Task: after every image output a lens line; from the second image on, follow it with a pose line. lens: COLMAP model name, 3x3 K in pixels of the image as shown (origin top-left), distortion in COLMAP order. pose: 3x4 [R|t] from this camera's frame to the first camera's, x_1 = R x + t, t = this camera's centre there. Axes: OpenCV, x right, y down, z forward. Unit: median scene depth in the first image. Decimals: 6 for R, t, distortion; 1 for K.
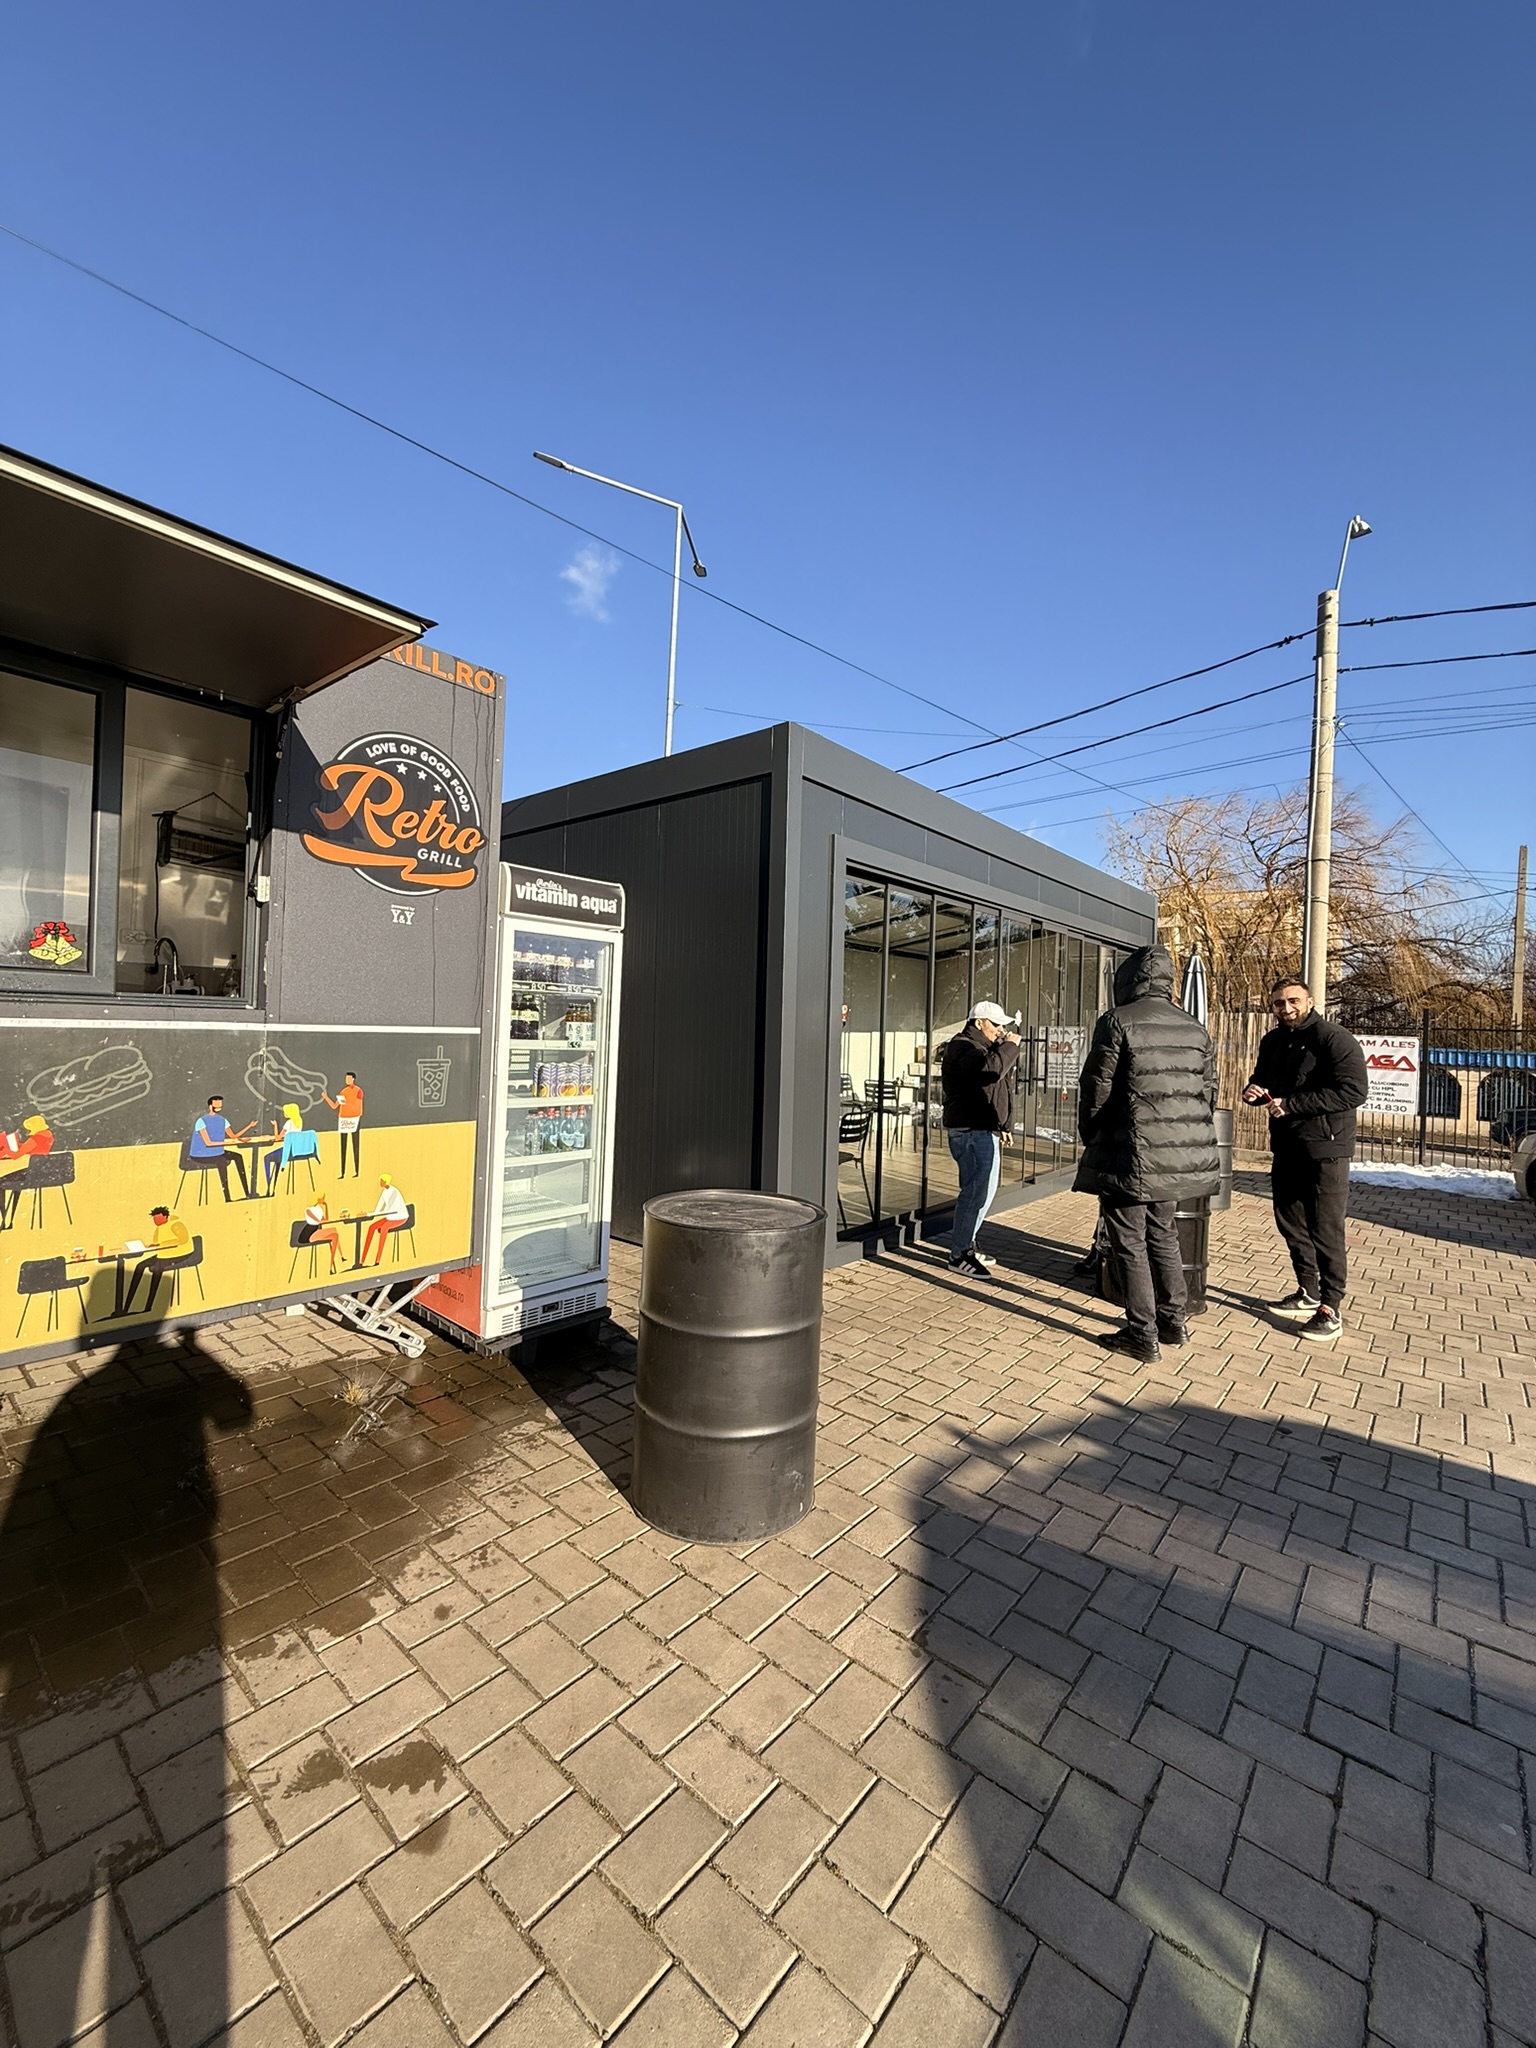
lens RADIAL K [[814.9, 0, 772.5], [0, 814.9, 1016.4], [0, 0, 1]] dist [-0.001861, -0.000183]
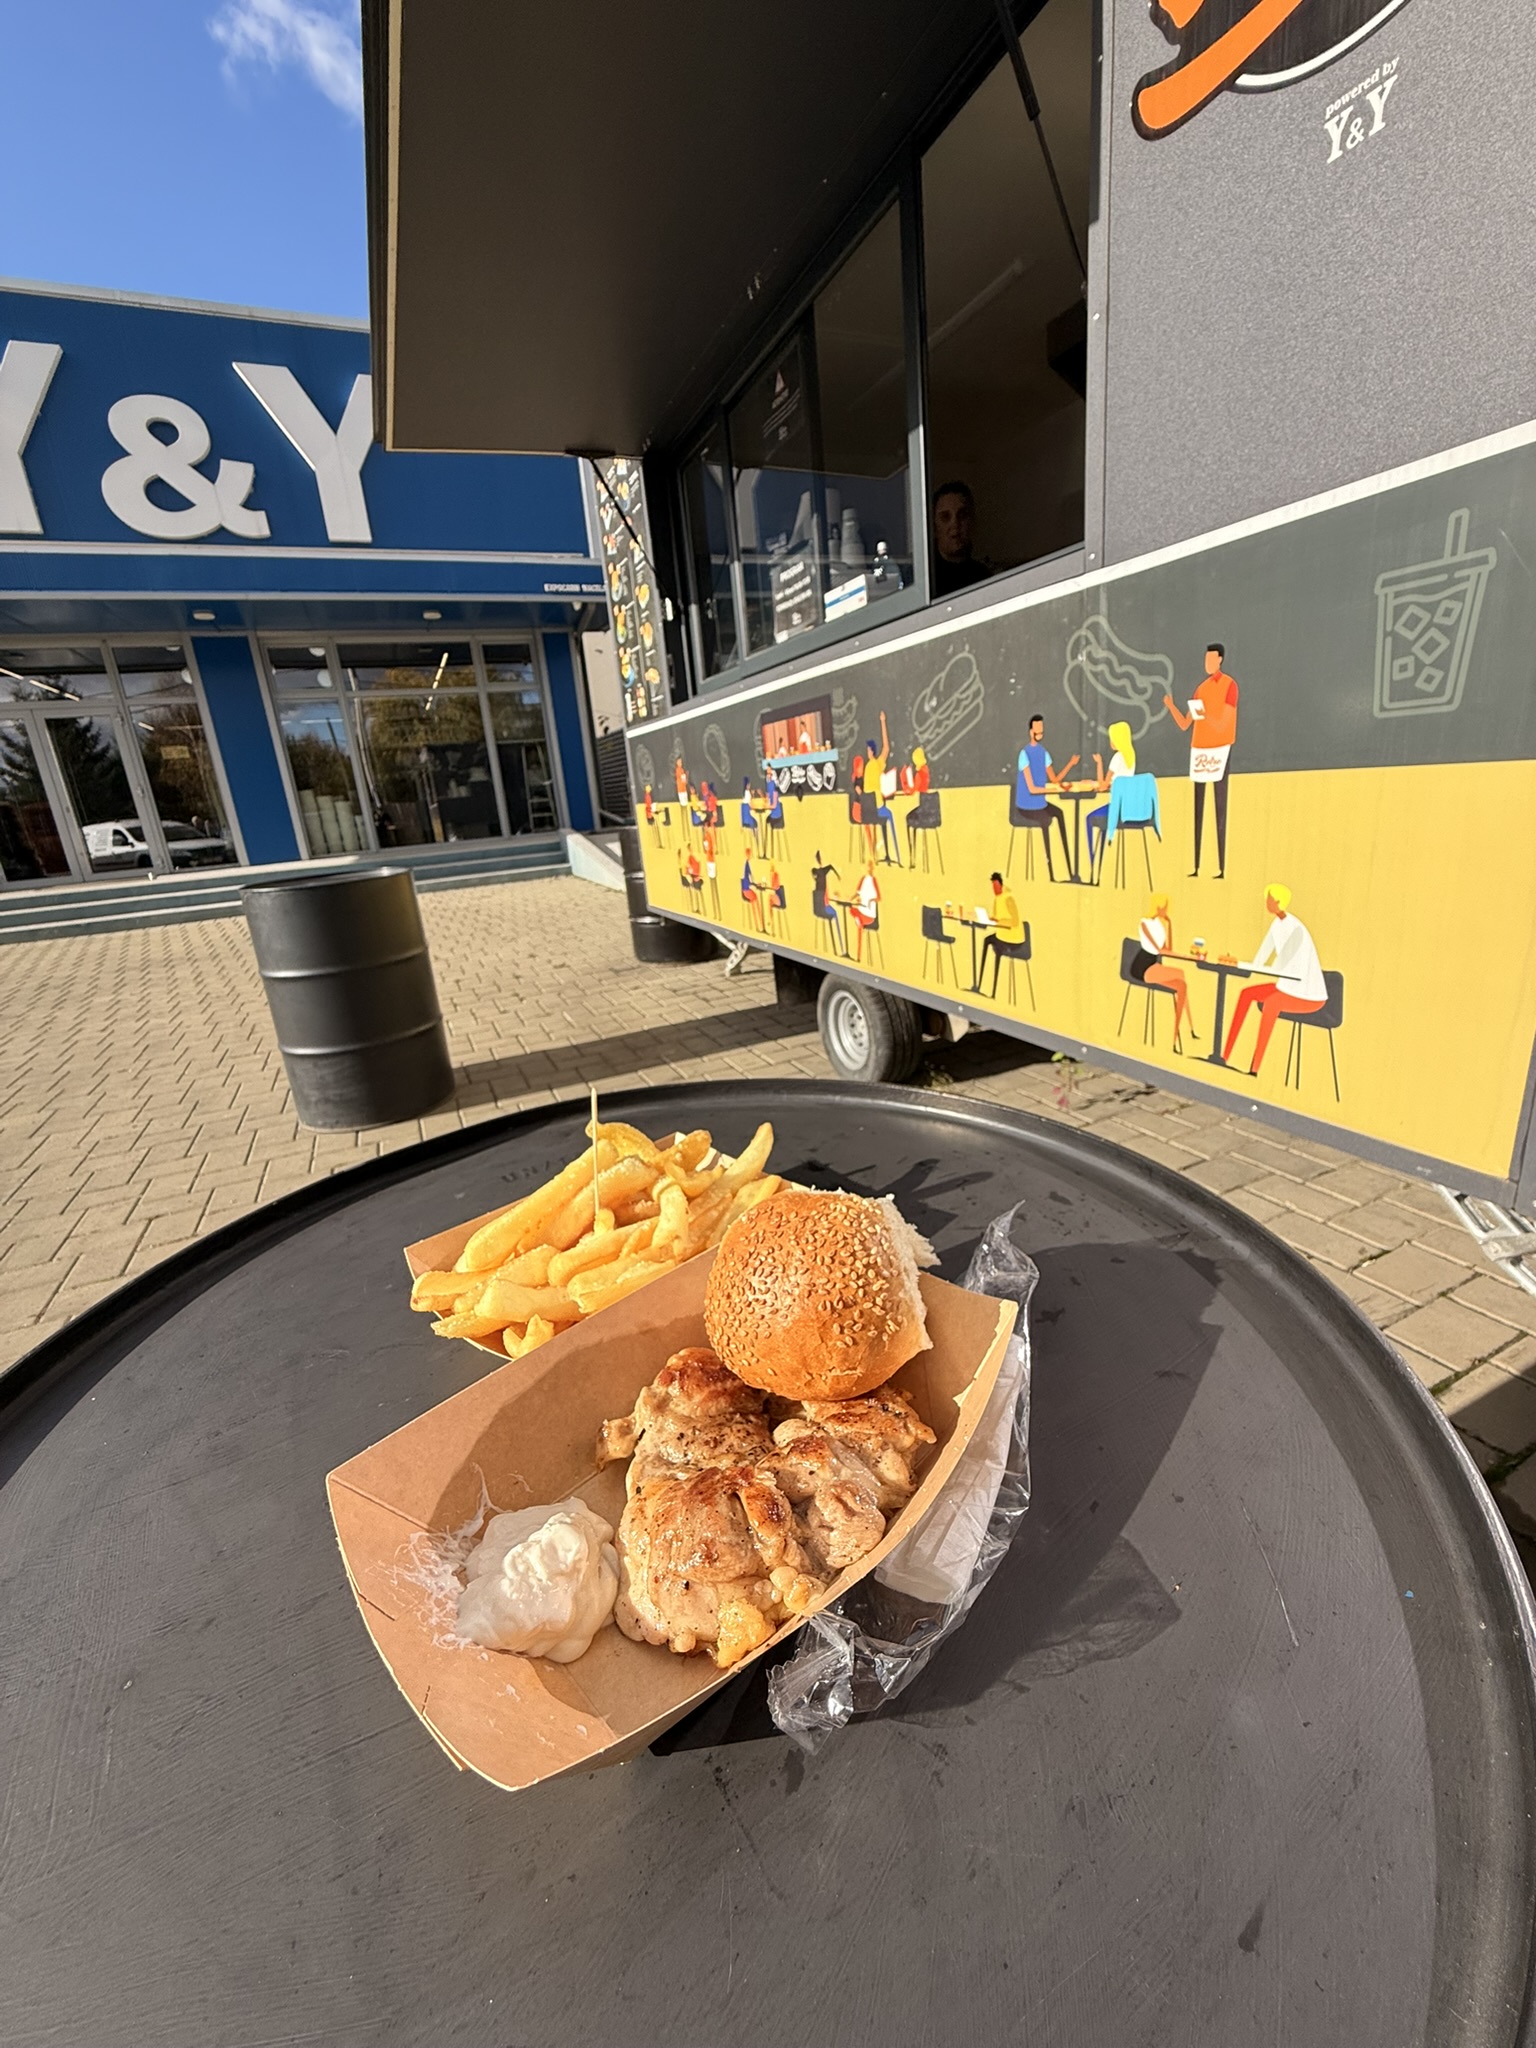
lens RADIAL K [[814.9, 0, 762.0], [0, 814.9, 1015.3], [0, 0, 1]] dist [-0.001861, -0.000183]
pose [[-0.425071, 0.251518, -0.869513, 0.036640], [0.080793, 0.967327, 0.240315, 0.138795], [0.901547, 0.031900, -0.431504, 0.969271]]
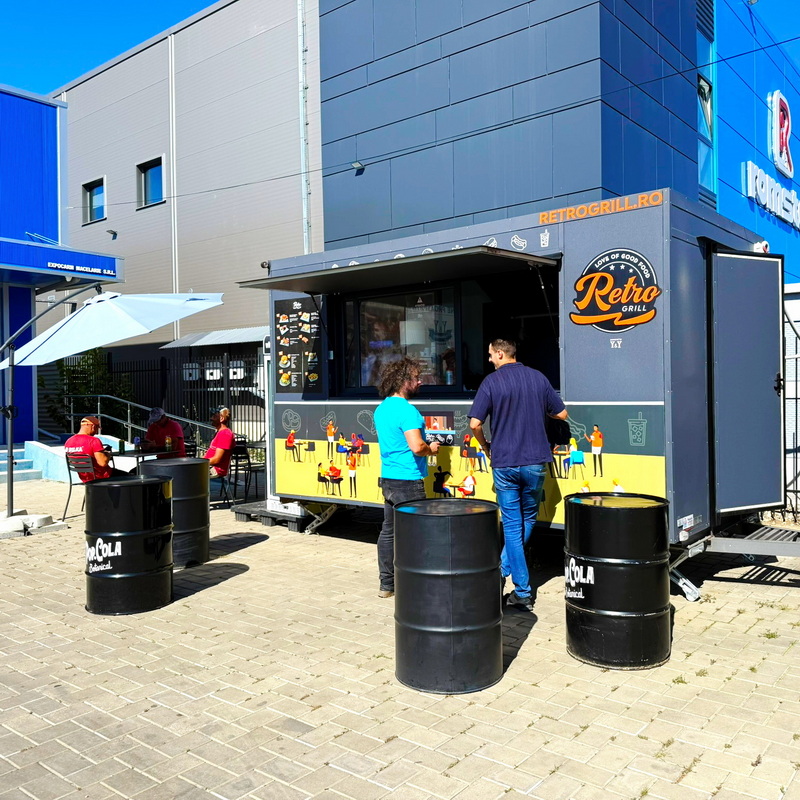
lens RADIAL K [[750.0, 0, 401.5], [0, 750.0, 397.8], [0, 0, 1]] dist [0.091212, 0.000000]
pose [[0.008014, -0.024410, -0.999670, 1.361580], [0.023757, 0.999425, -0.024213, 0.035723], [0.999686, -0.023555, 0.008589, 0.495717]]
